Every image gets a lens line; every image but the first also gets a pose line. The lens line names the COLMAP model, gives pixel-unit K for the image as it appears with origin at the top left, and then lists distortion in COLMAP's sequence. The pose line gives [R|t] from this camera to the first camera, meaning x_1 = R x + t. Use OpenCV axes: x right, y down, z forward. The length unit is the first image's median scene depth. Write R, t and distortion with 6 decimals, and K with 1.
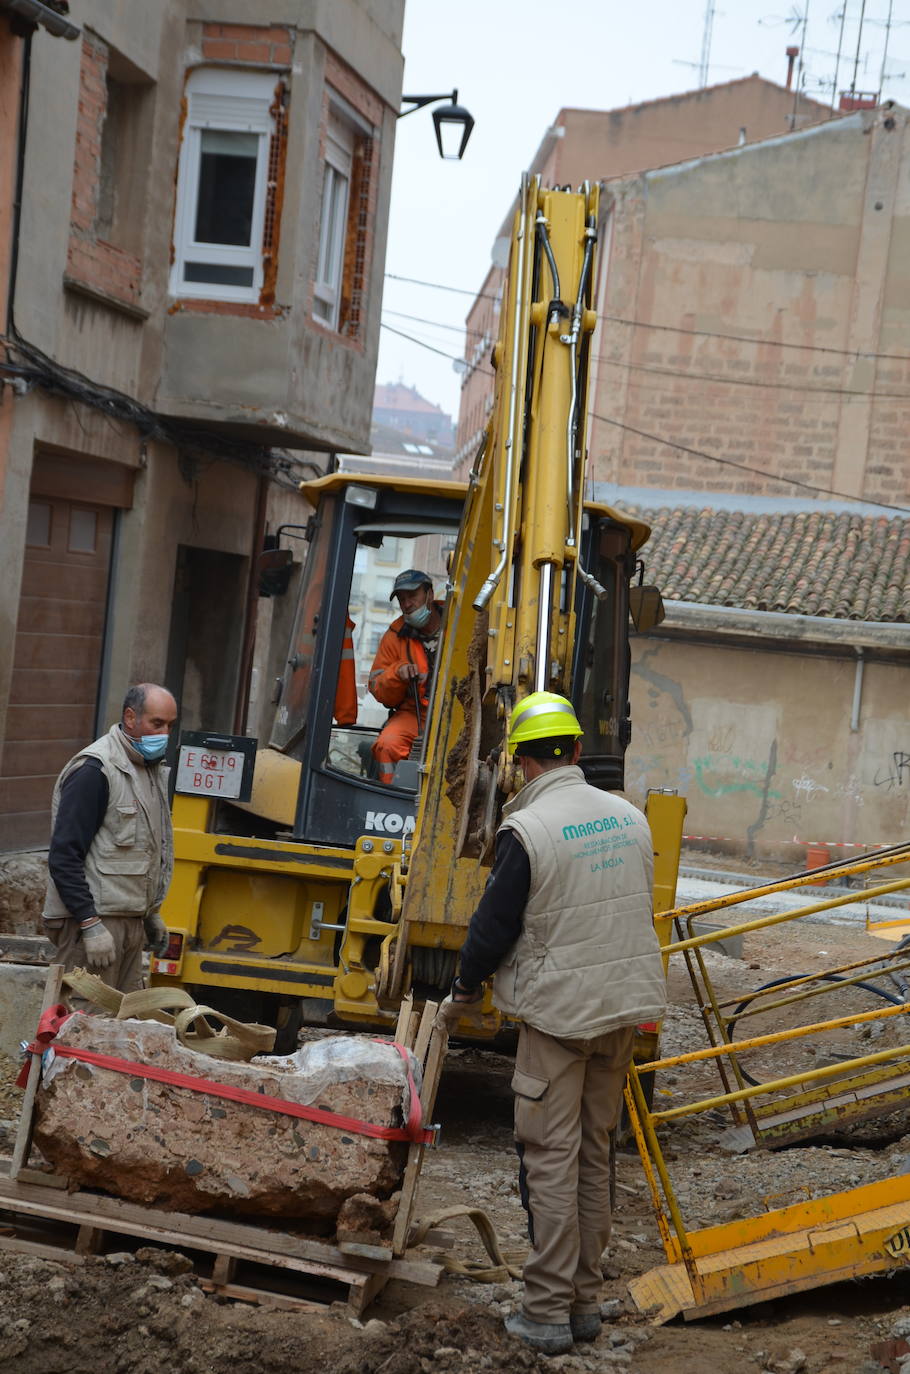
lens RADIAL K [[3077.8, 0, 443.5], [0, 3077.8, 662.0], [0, 0, 1]] dist [0.581162, 0.000000]
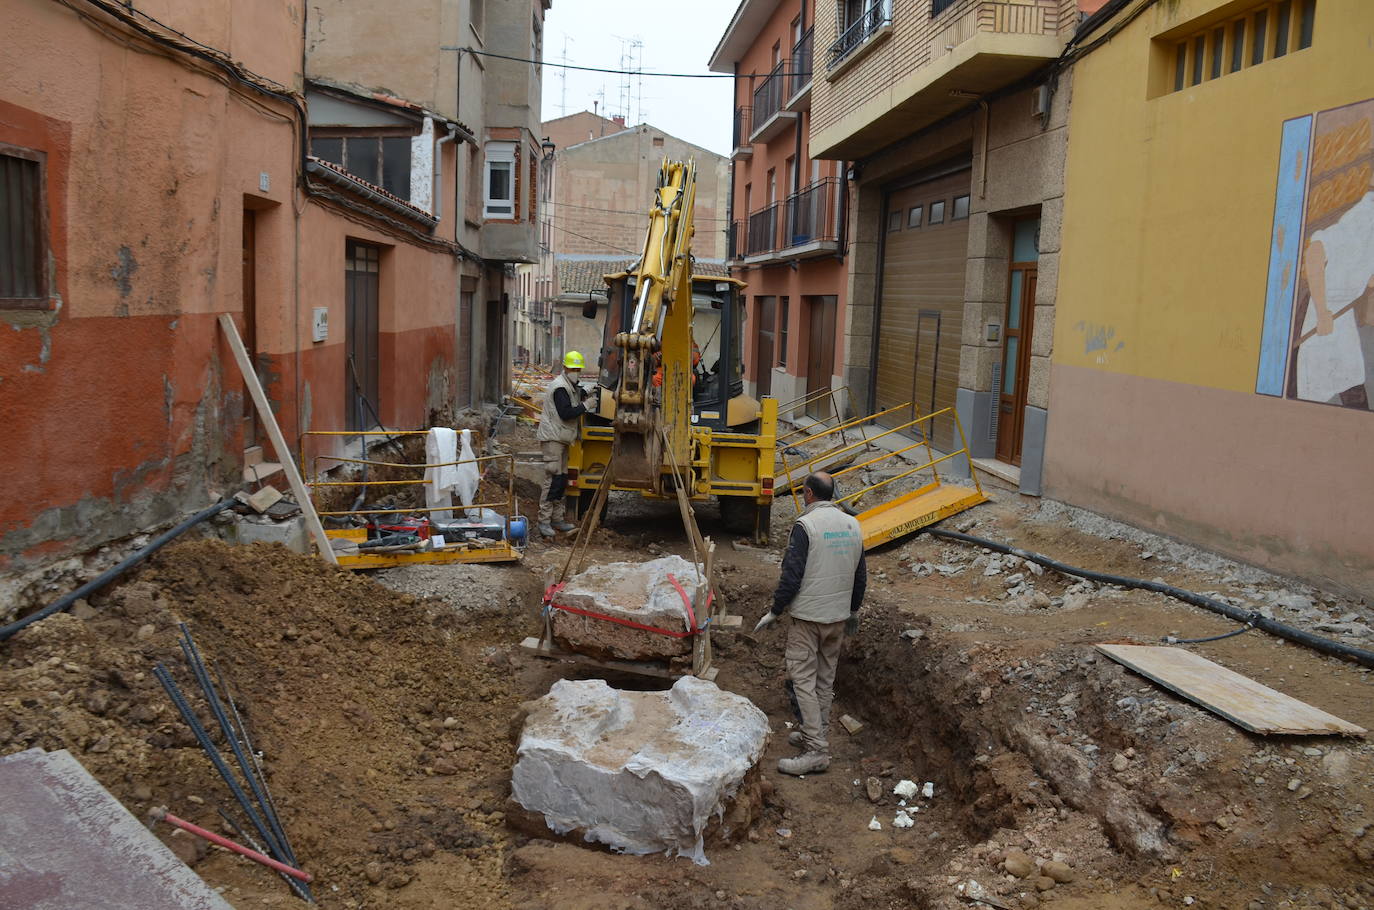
lens RADIAL K [[1051.9, 0, 671.9], [0, 1051.9, 464.5], [0, 0, 1]] dist [-0.153494, 0.099686]
pose [[0.979039, -0.090120, 0.182650, -0.198119], [0.060861, 0.985255, 0.159902, -0.059672], [-0.194367, -0.145434, 0.970088, -0.037179]]
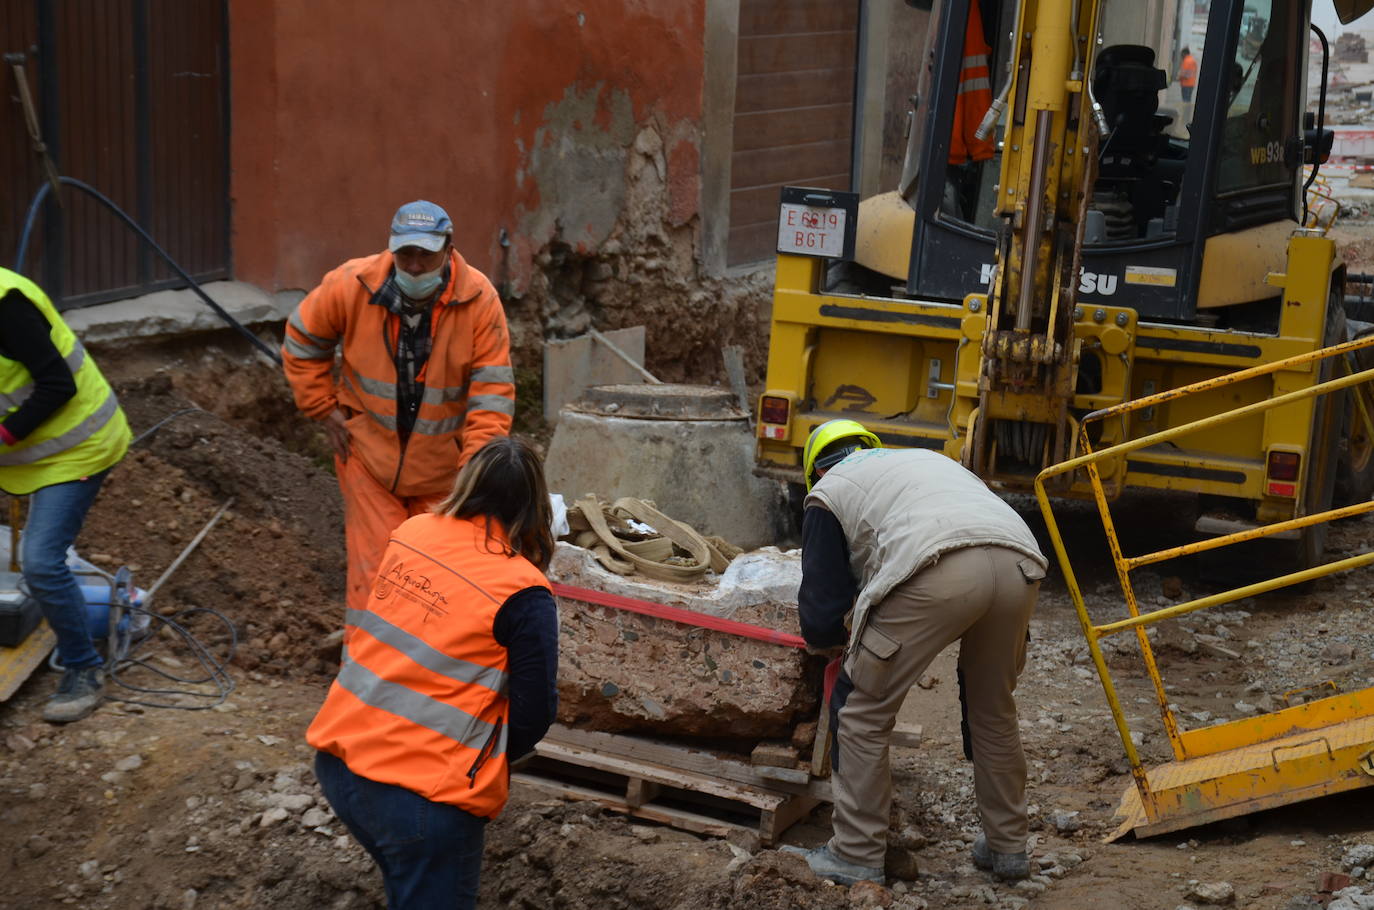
lens RADIAL K [[3077.8, 0, 685.9], [0, 3077.8, 447.6], [0, 0, 1]] dist [0.581162, 0.000000]
pose [[0.972144, -0.021145, -0.233428, 0.109623], [0.054736, 0.988866, 0.138380, -0.029507], [0.227903, -0.147302, 0.962477, 0.054852]]
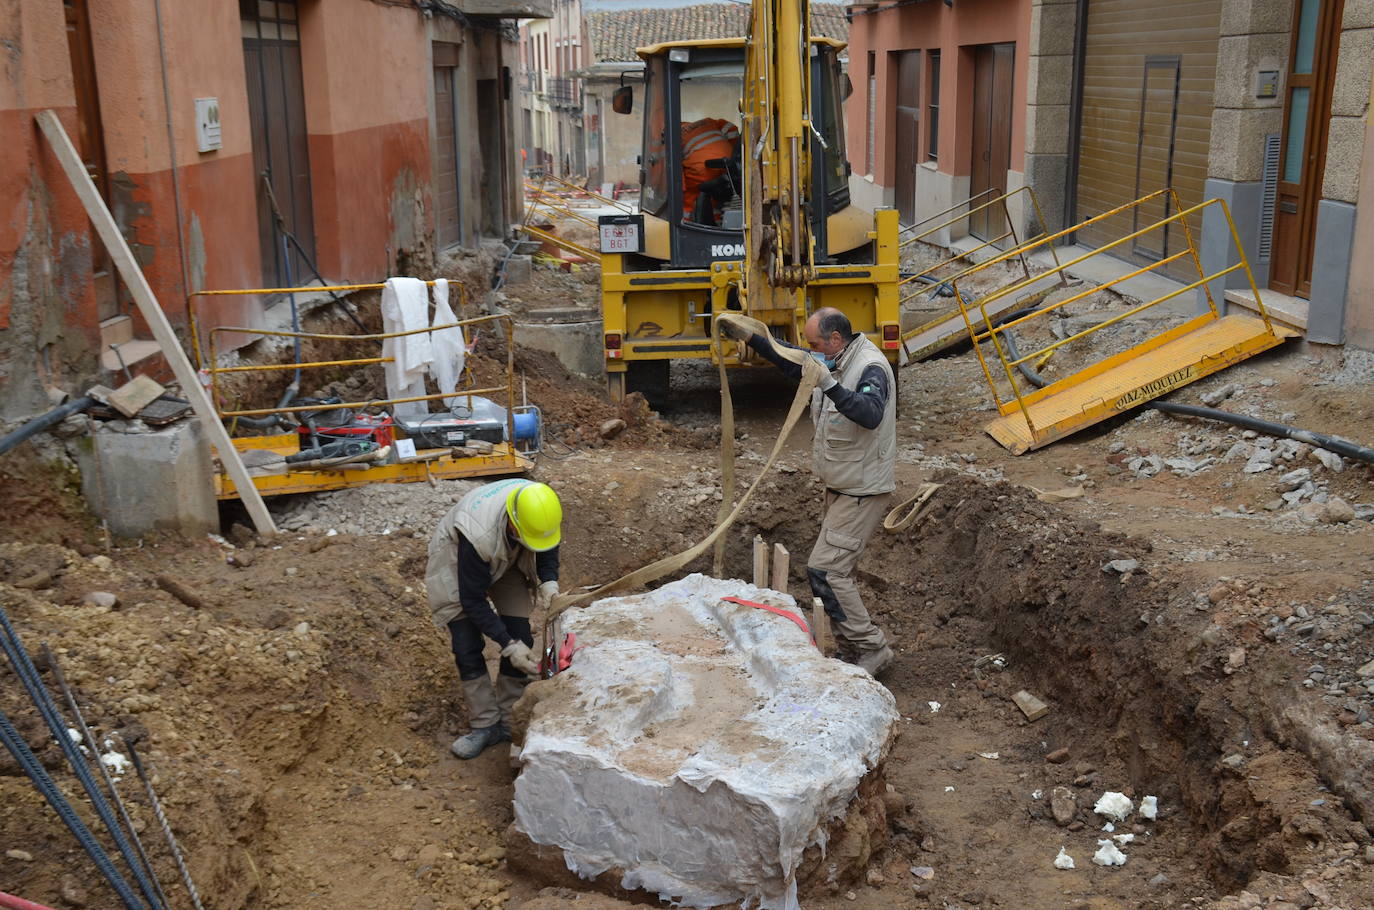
lens RADIAL K [[1565.7, 0, 669.7], [0, 1565.7, 465.1], [0, 0, 1]] dist [0.075248, 0.000000]
pose [[0.984804, -0.139314, 0.103695, -0.186640], [0.110746, 0.963695, 0.242955, -0.058031], [-0.133777, -0.227779, 0.964479, -0.034997]]
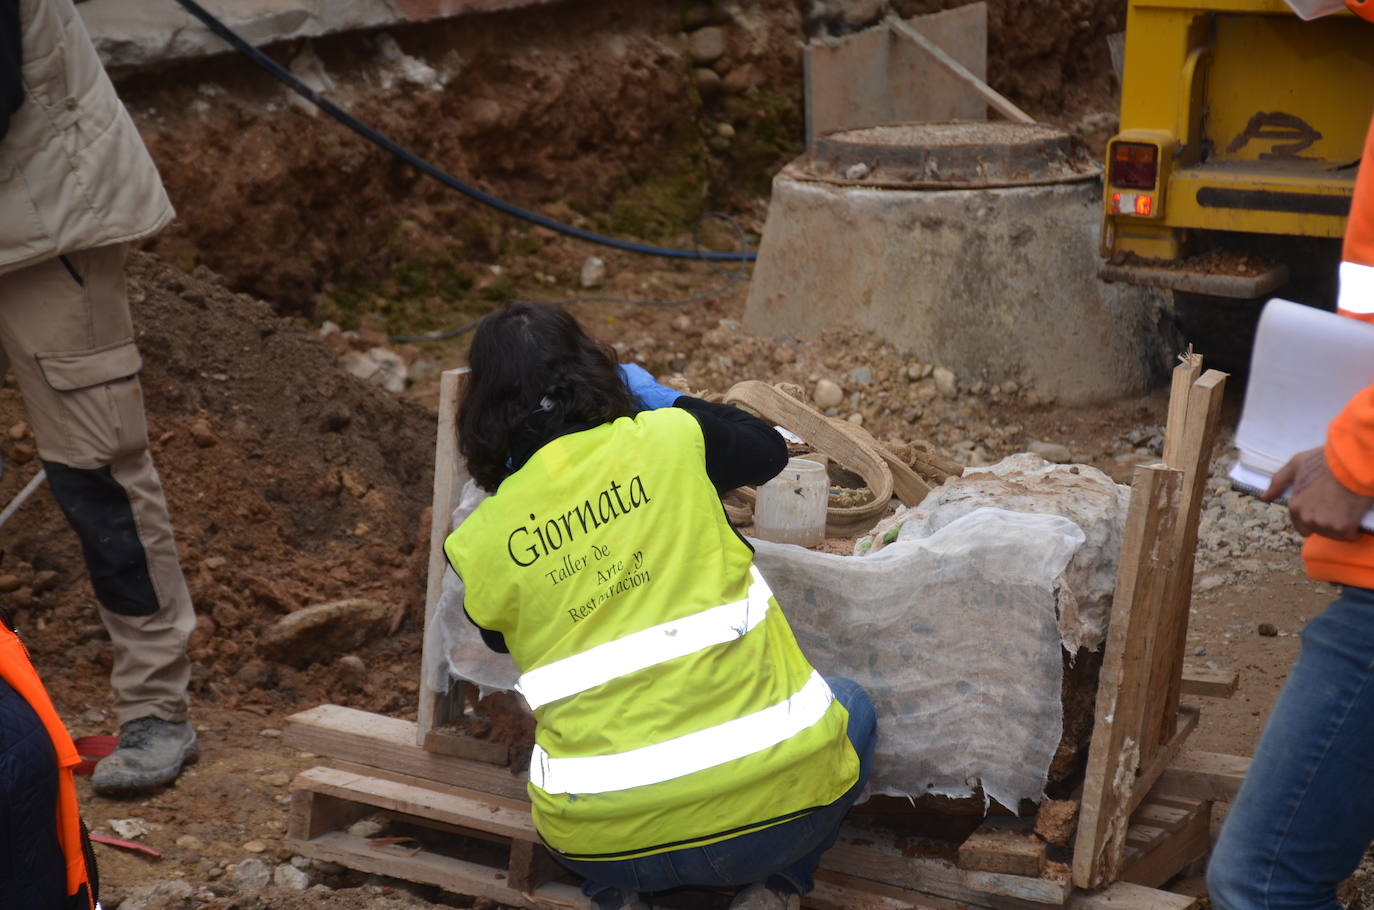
lens RADIAL K [[4698.6, 0, 679.0], [0, 4698.6, 456.7], [0, 0, 1]] dist [1.266251, 0.000000]
pose [[0.938528, -0.034784, -0.343446, 0.128671], [0.106308, 0.975681, 0.191691, -0.028544], [0.328426, -0.216419, 0.919402, 0.160532]]
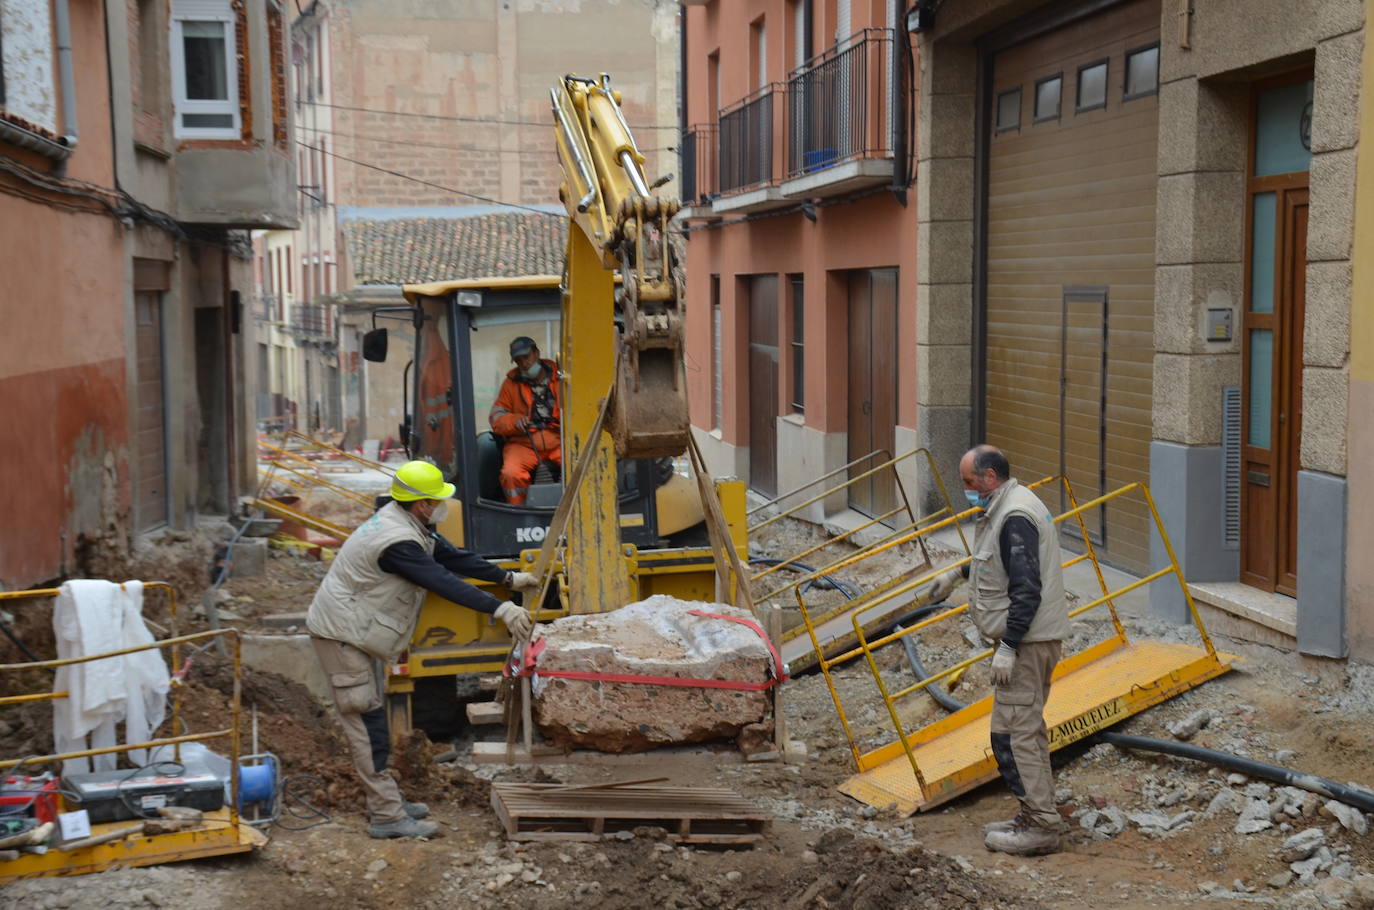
lens RADIAL K [[2078.1, 0, 666.8], [0, 2078.1, 463.5], [0, 0, 1]] dist [0.256824, 0.000000]
pose [[0.966456, -0.124807, 0.224467, -0.186713], [0.106432, 0.990034, 0.092228, -0.060982], [-0.233741, -0.065244, 0.970108, -0.023866]]
